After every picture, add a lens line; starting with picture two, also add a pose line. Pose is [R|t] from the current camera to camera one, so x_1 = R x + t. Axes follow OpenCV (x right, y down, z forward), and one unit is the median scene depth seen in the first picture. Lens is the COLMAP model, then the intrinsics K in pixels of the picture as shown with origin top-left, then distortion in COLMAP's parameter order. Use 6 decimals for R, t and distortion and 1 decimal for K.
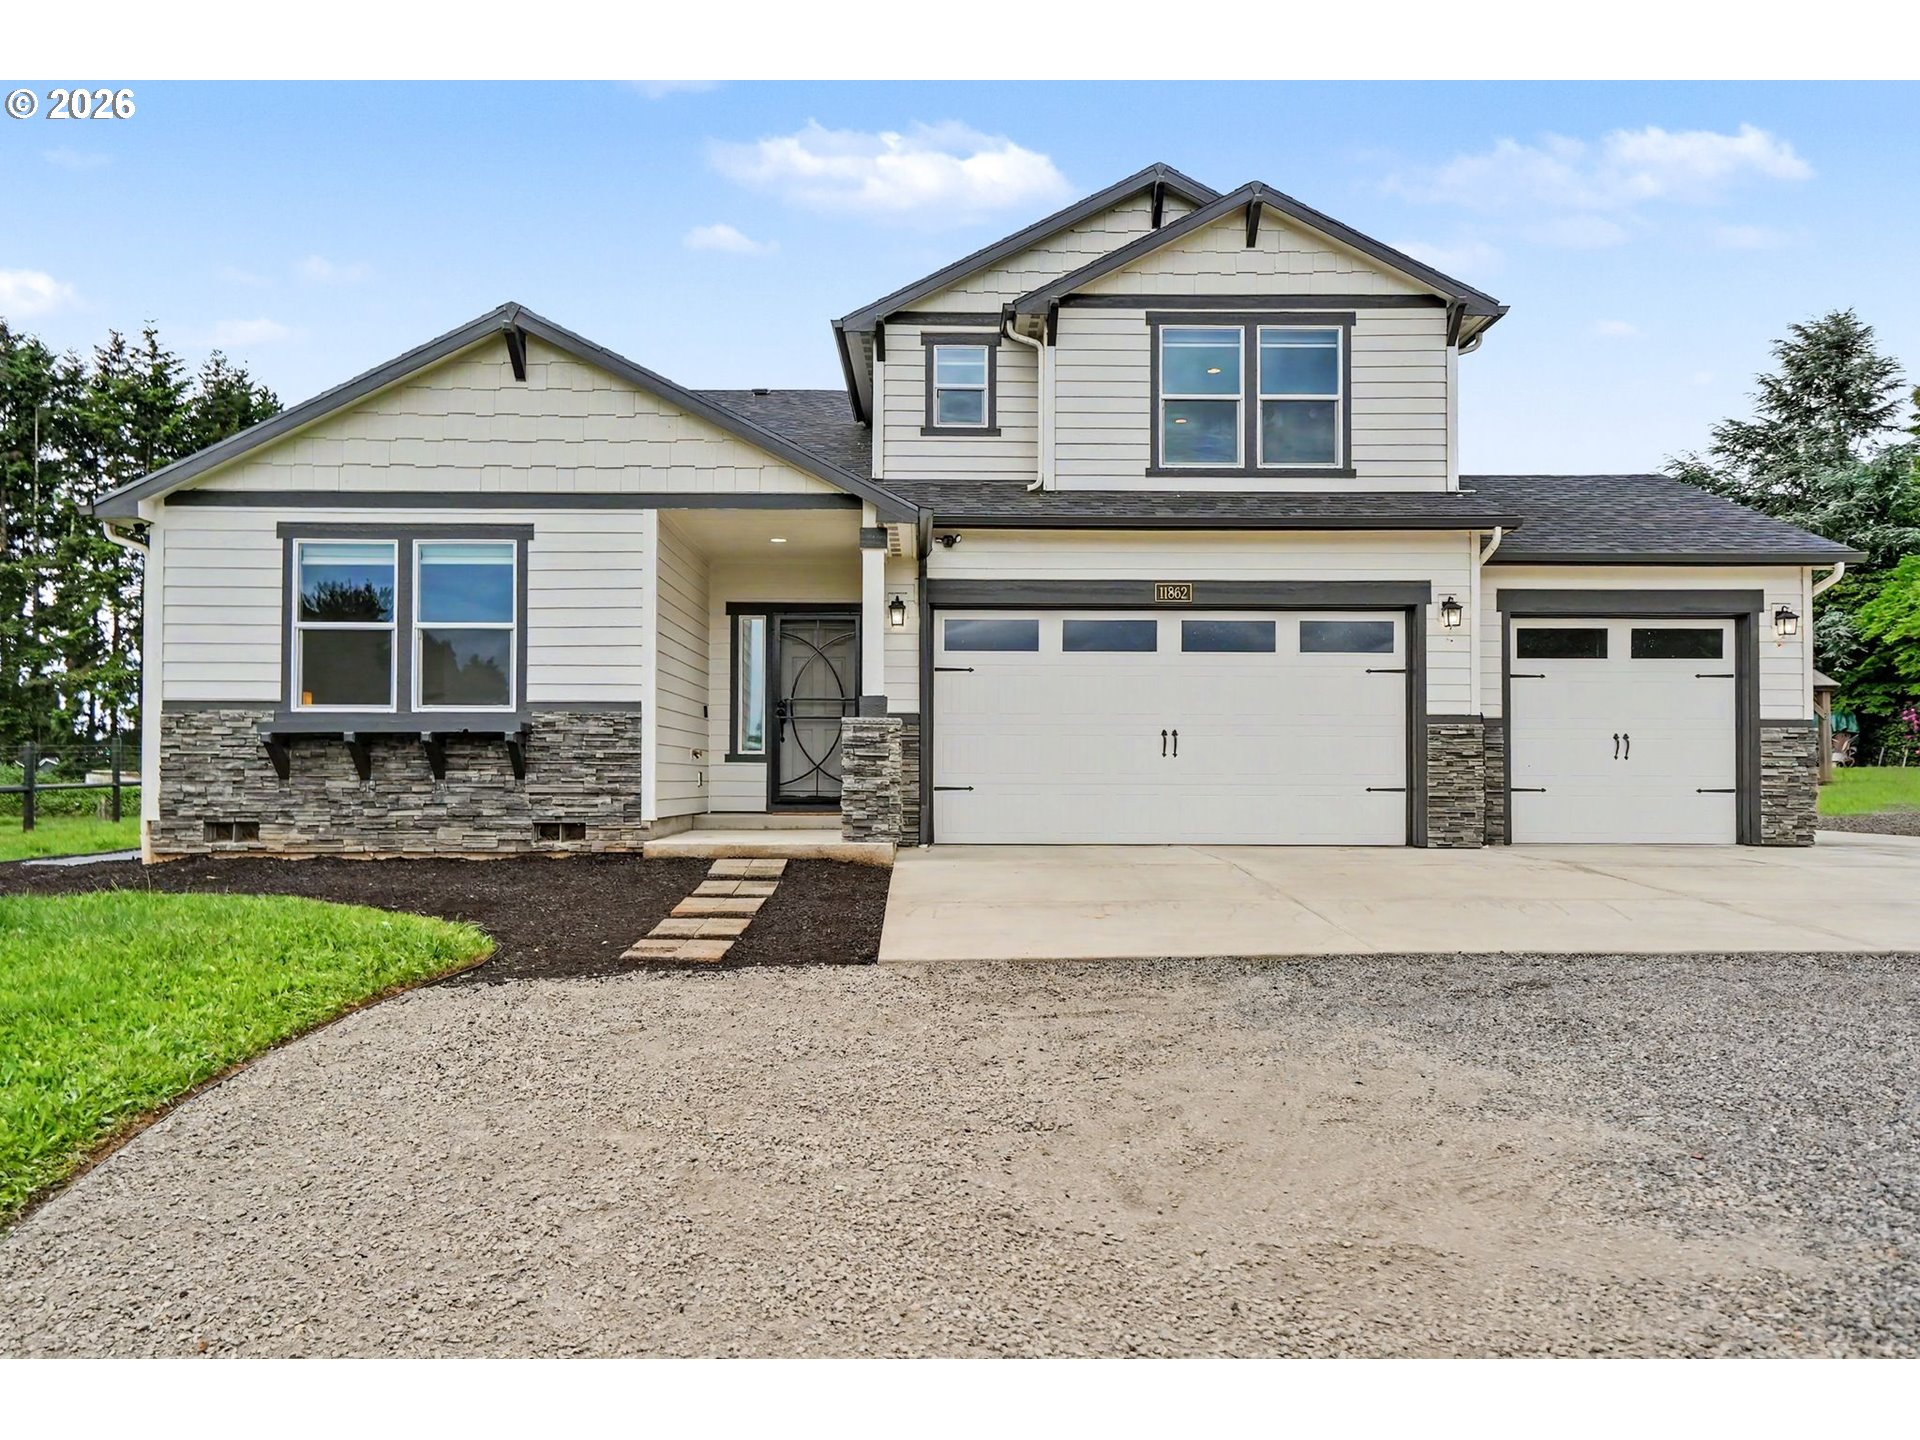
lens RADIAL K [[1668.4, 0, 1101.6], [0, 1668.4, 720.4], [0, 0, 1]] dist [0.081981, 0.002618]
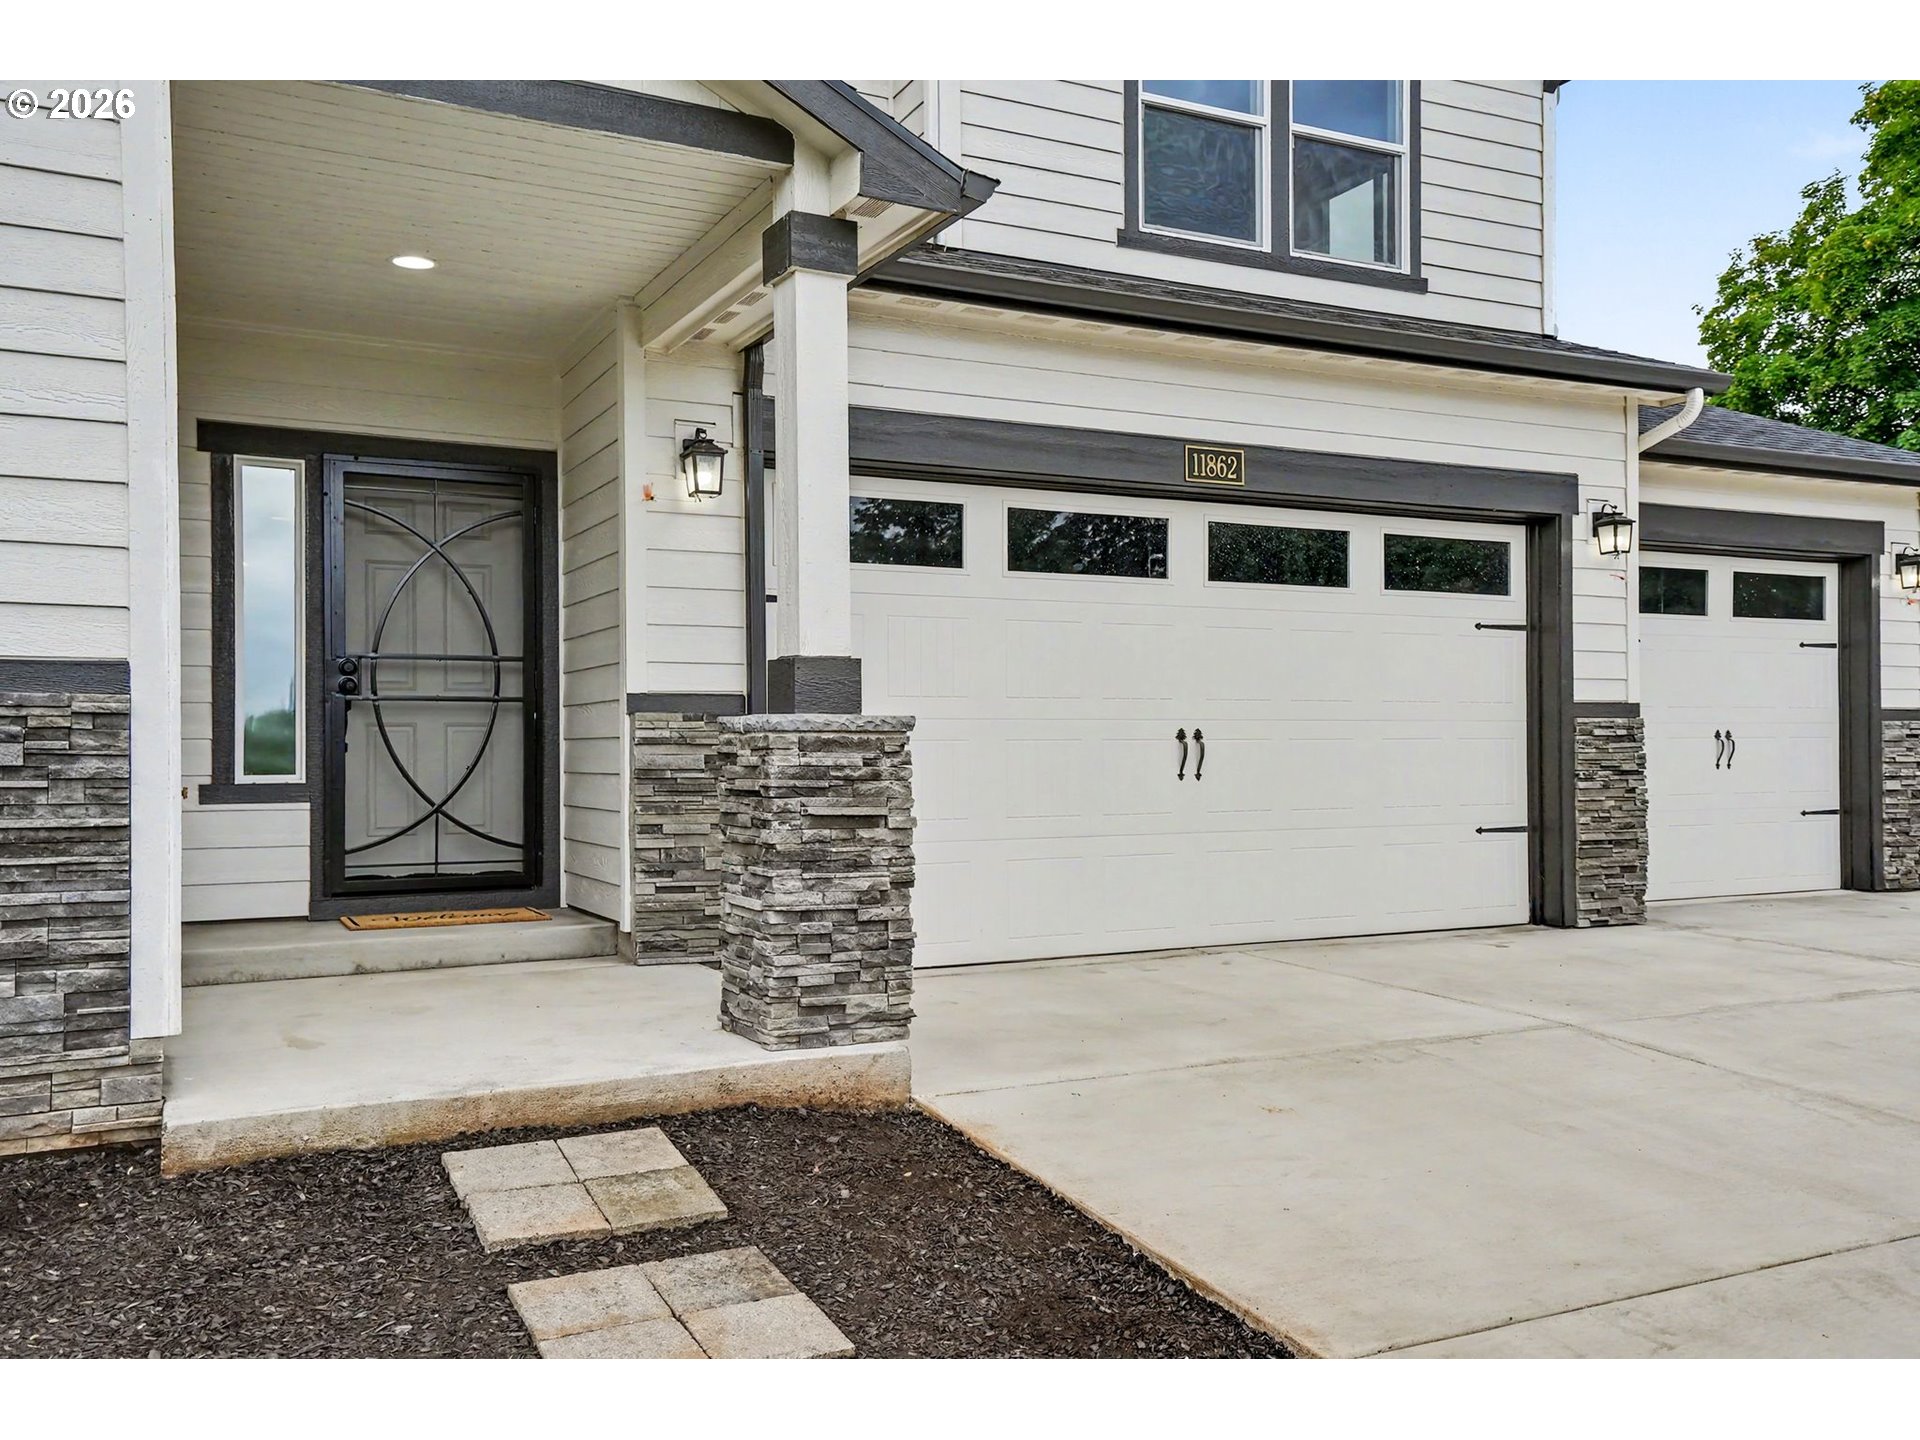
lens RADIAL K [[1668.4, 0, 1101.6], [0, 1668.4, 720.4], [0, 0, 1]] dist [0.081981, 0.002618]
pose [[0.905114, 0.001140, 0.425167, -0.207220], [-0.011413, 0.999701, 0.021616, -0.007852], [-0.425015, -0.024417, 0.904857, 0.531750]]
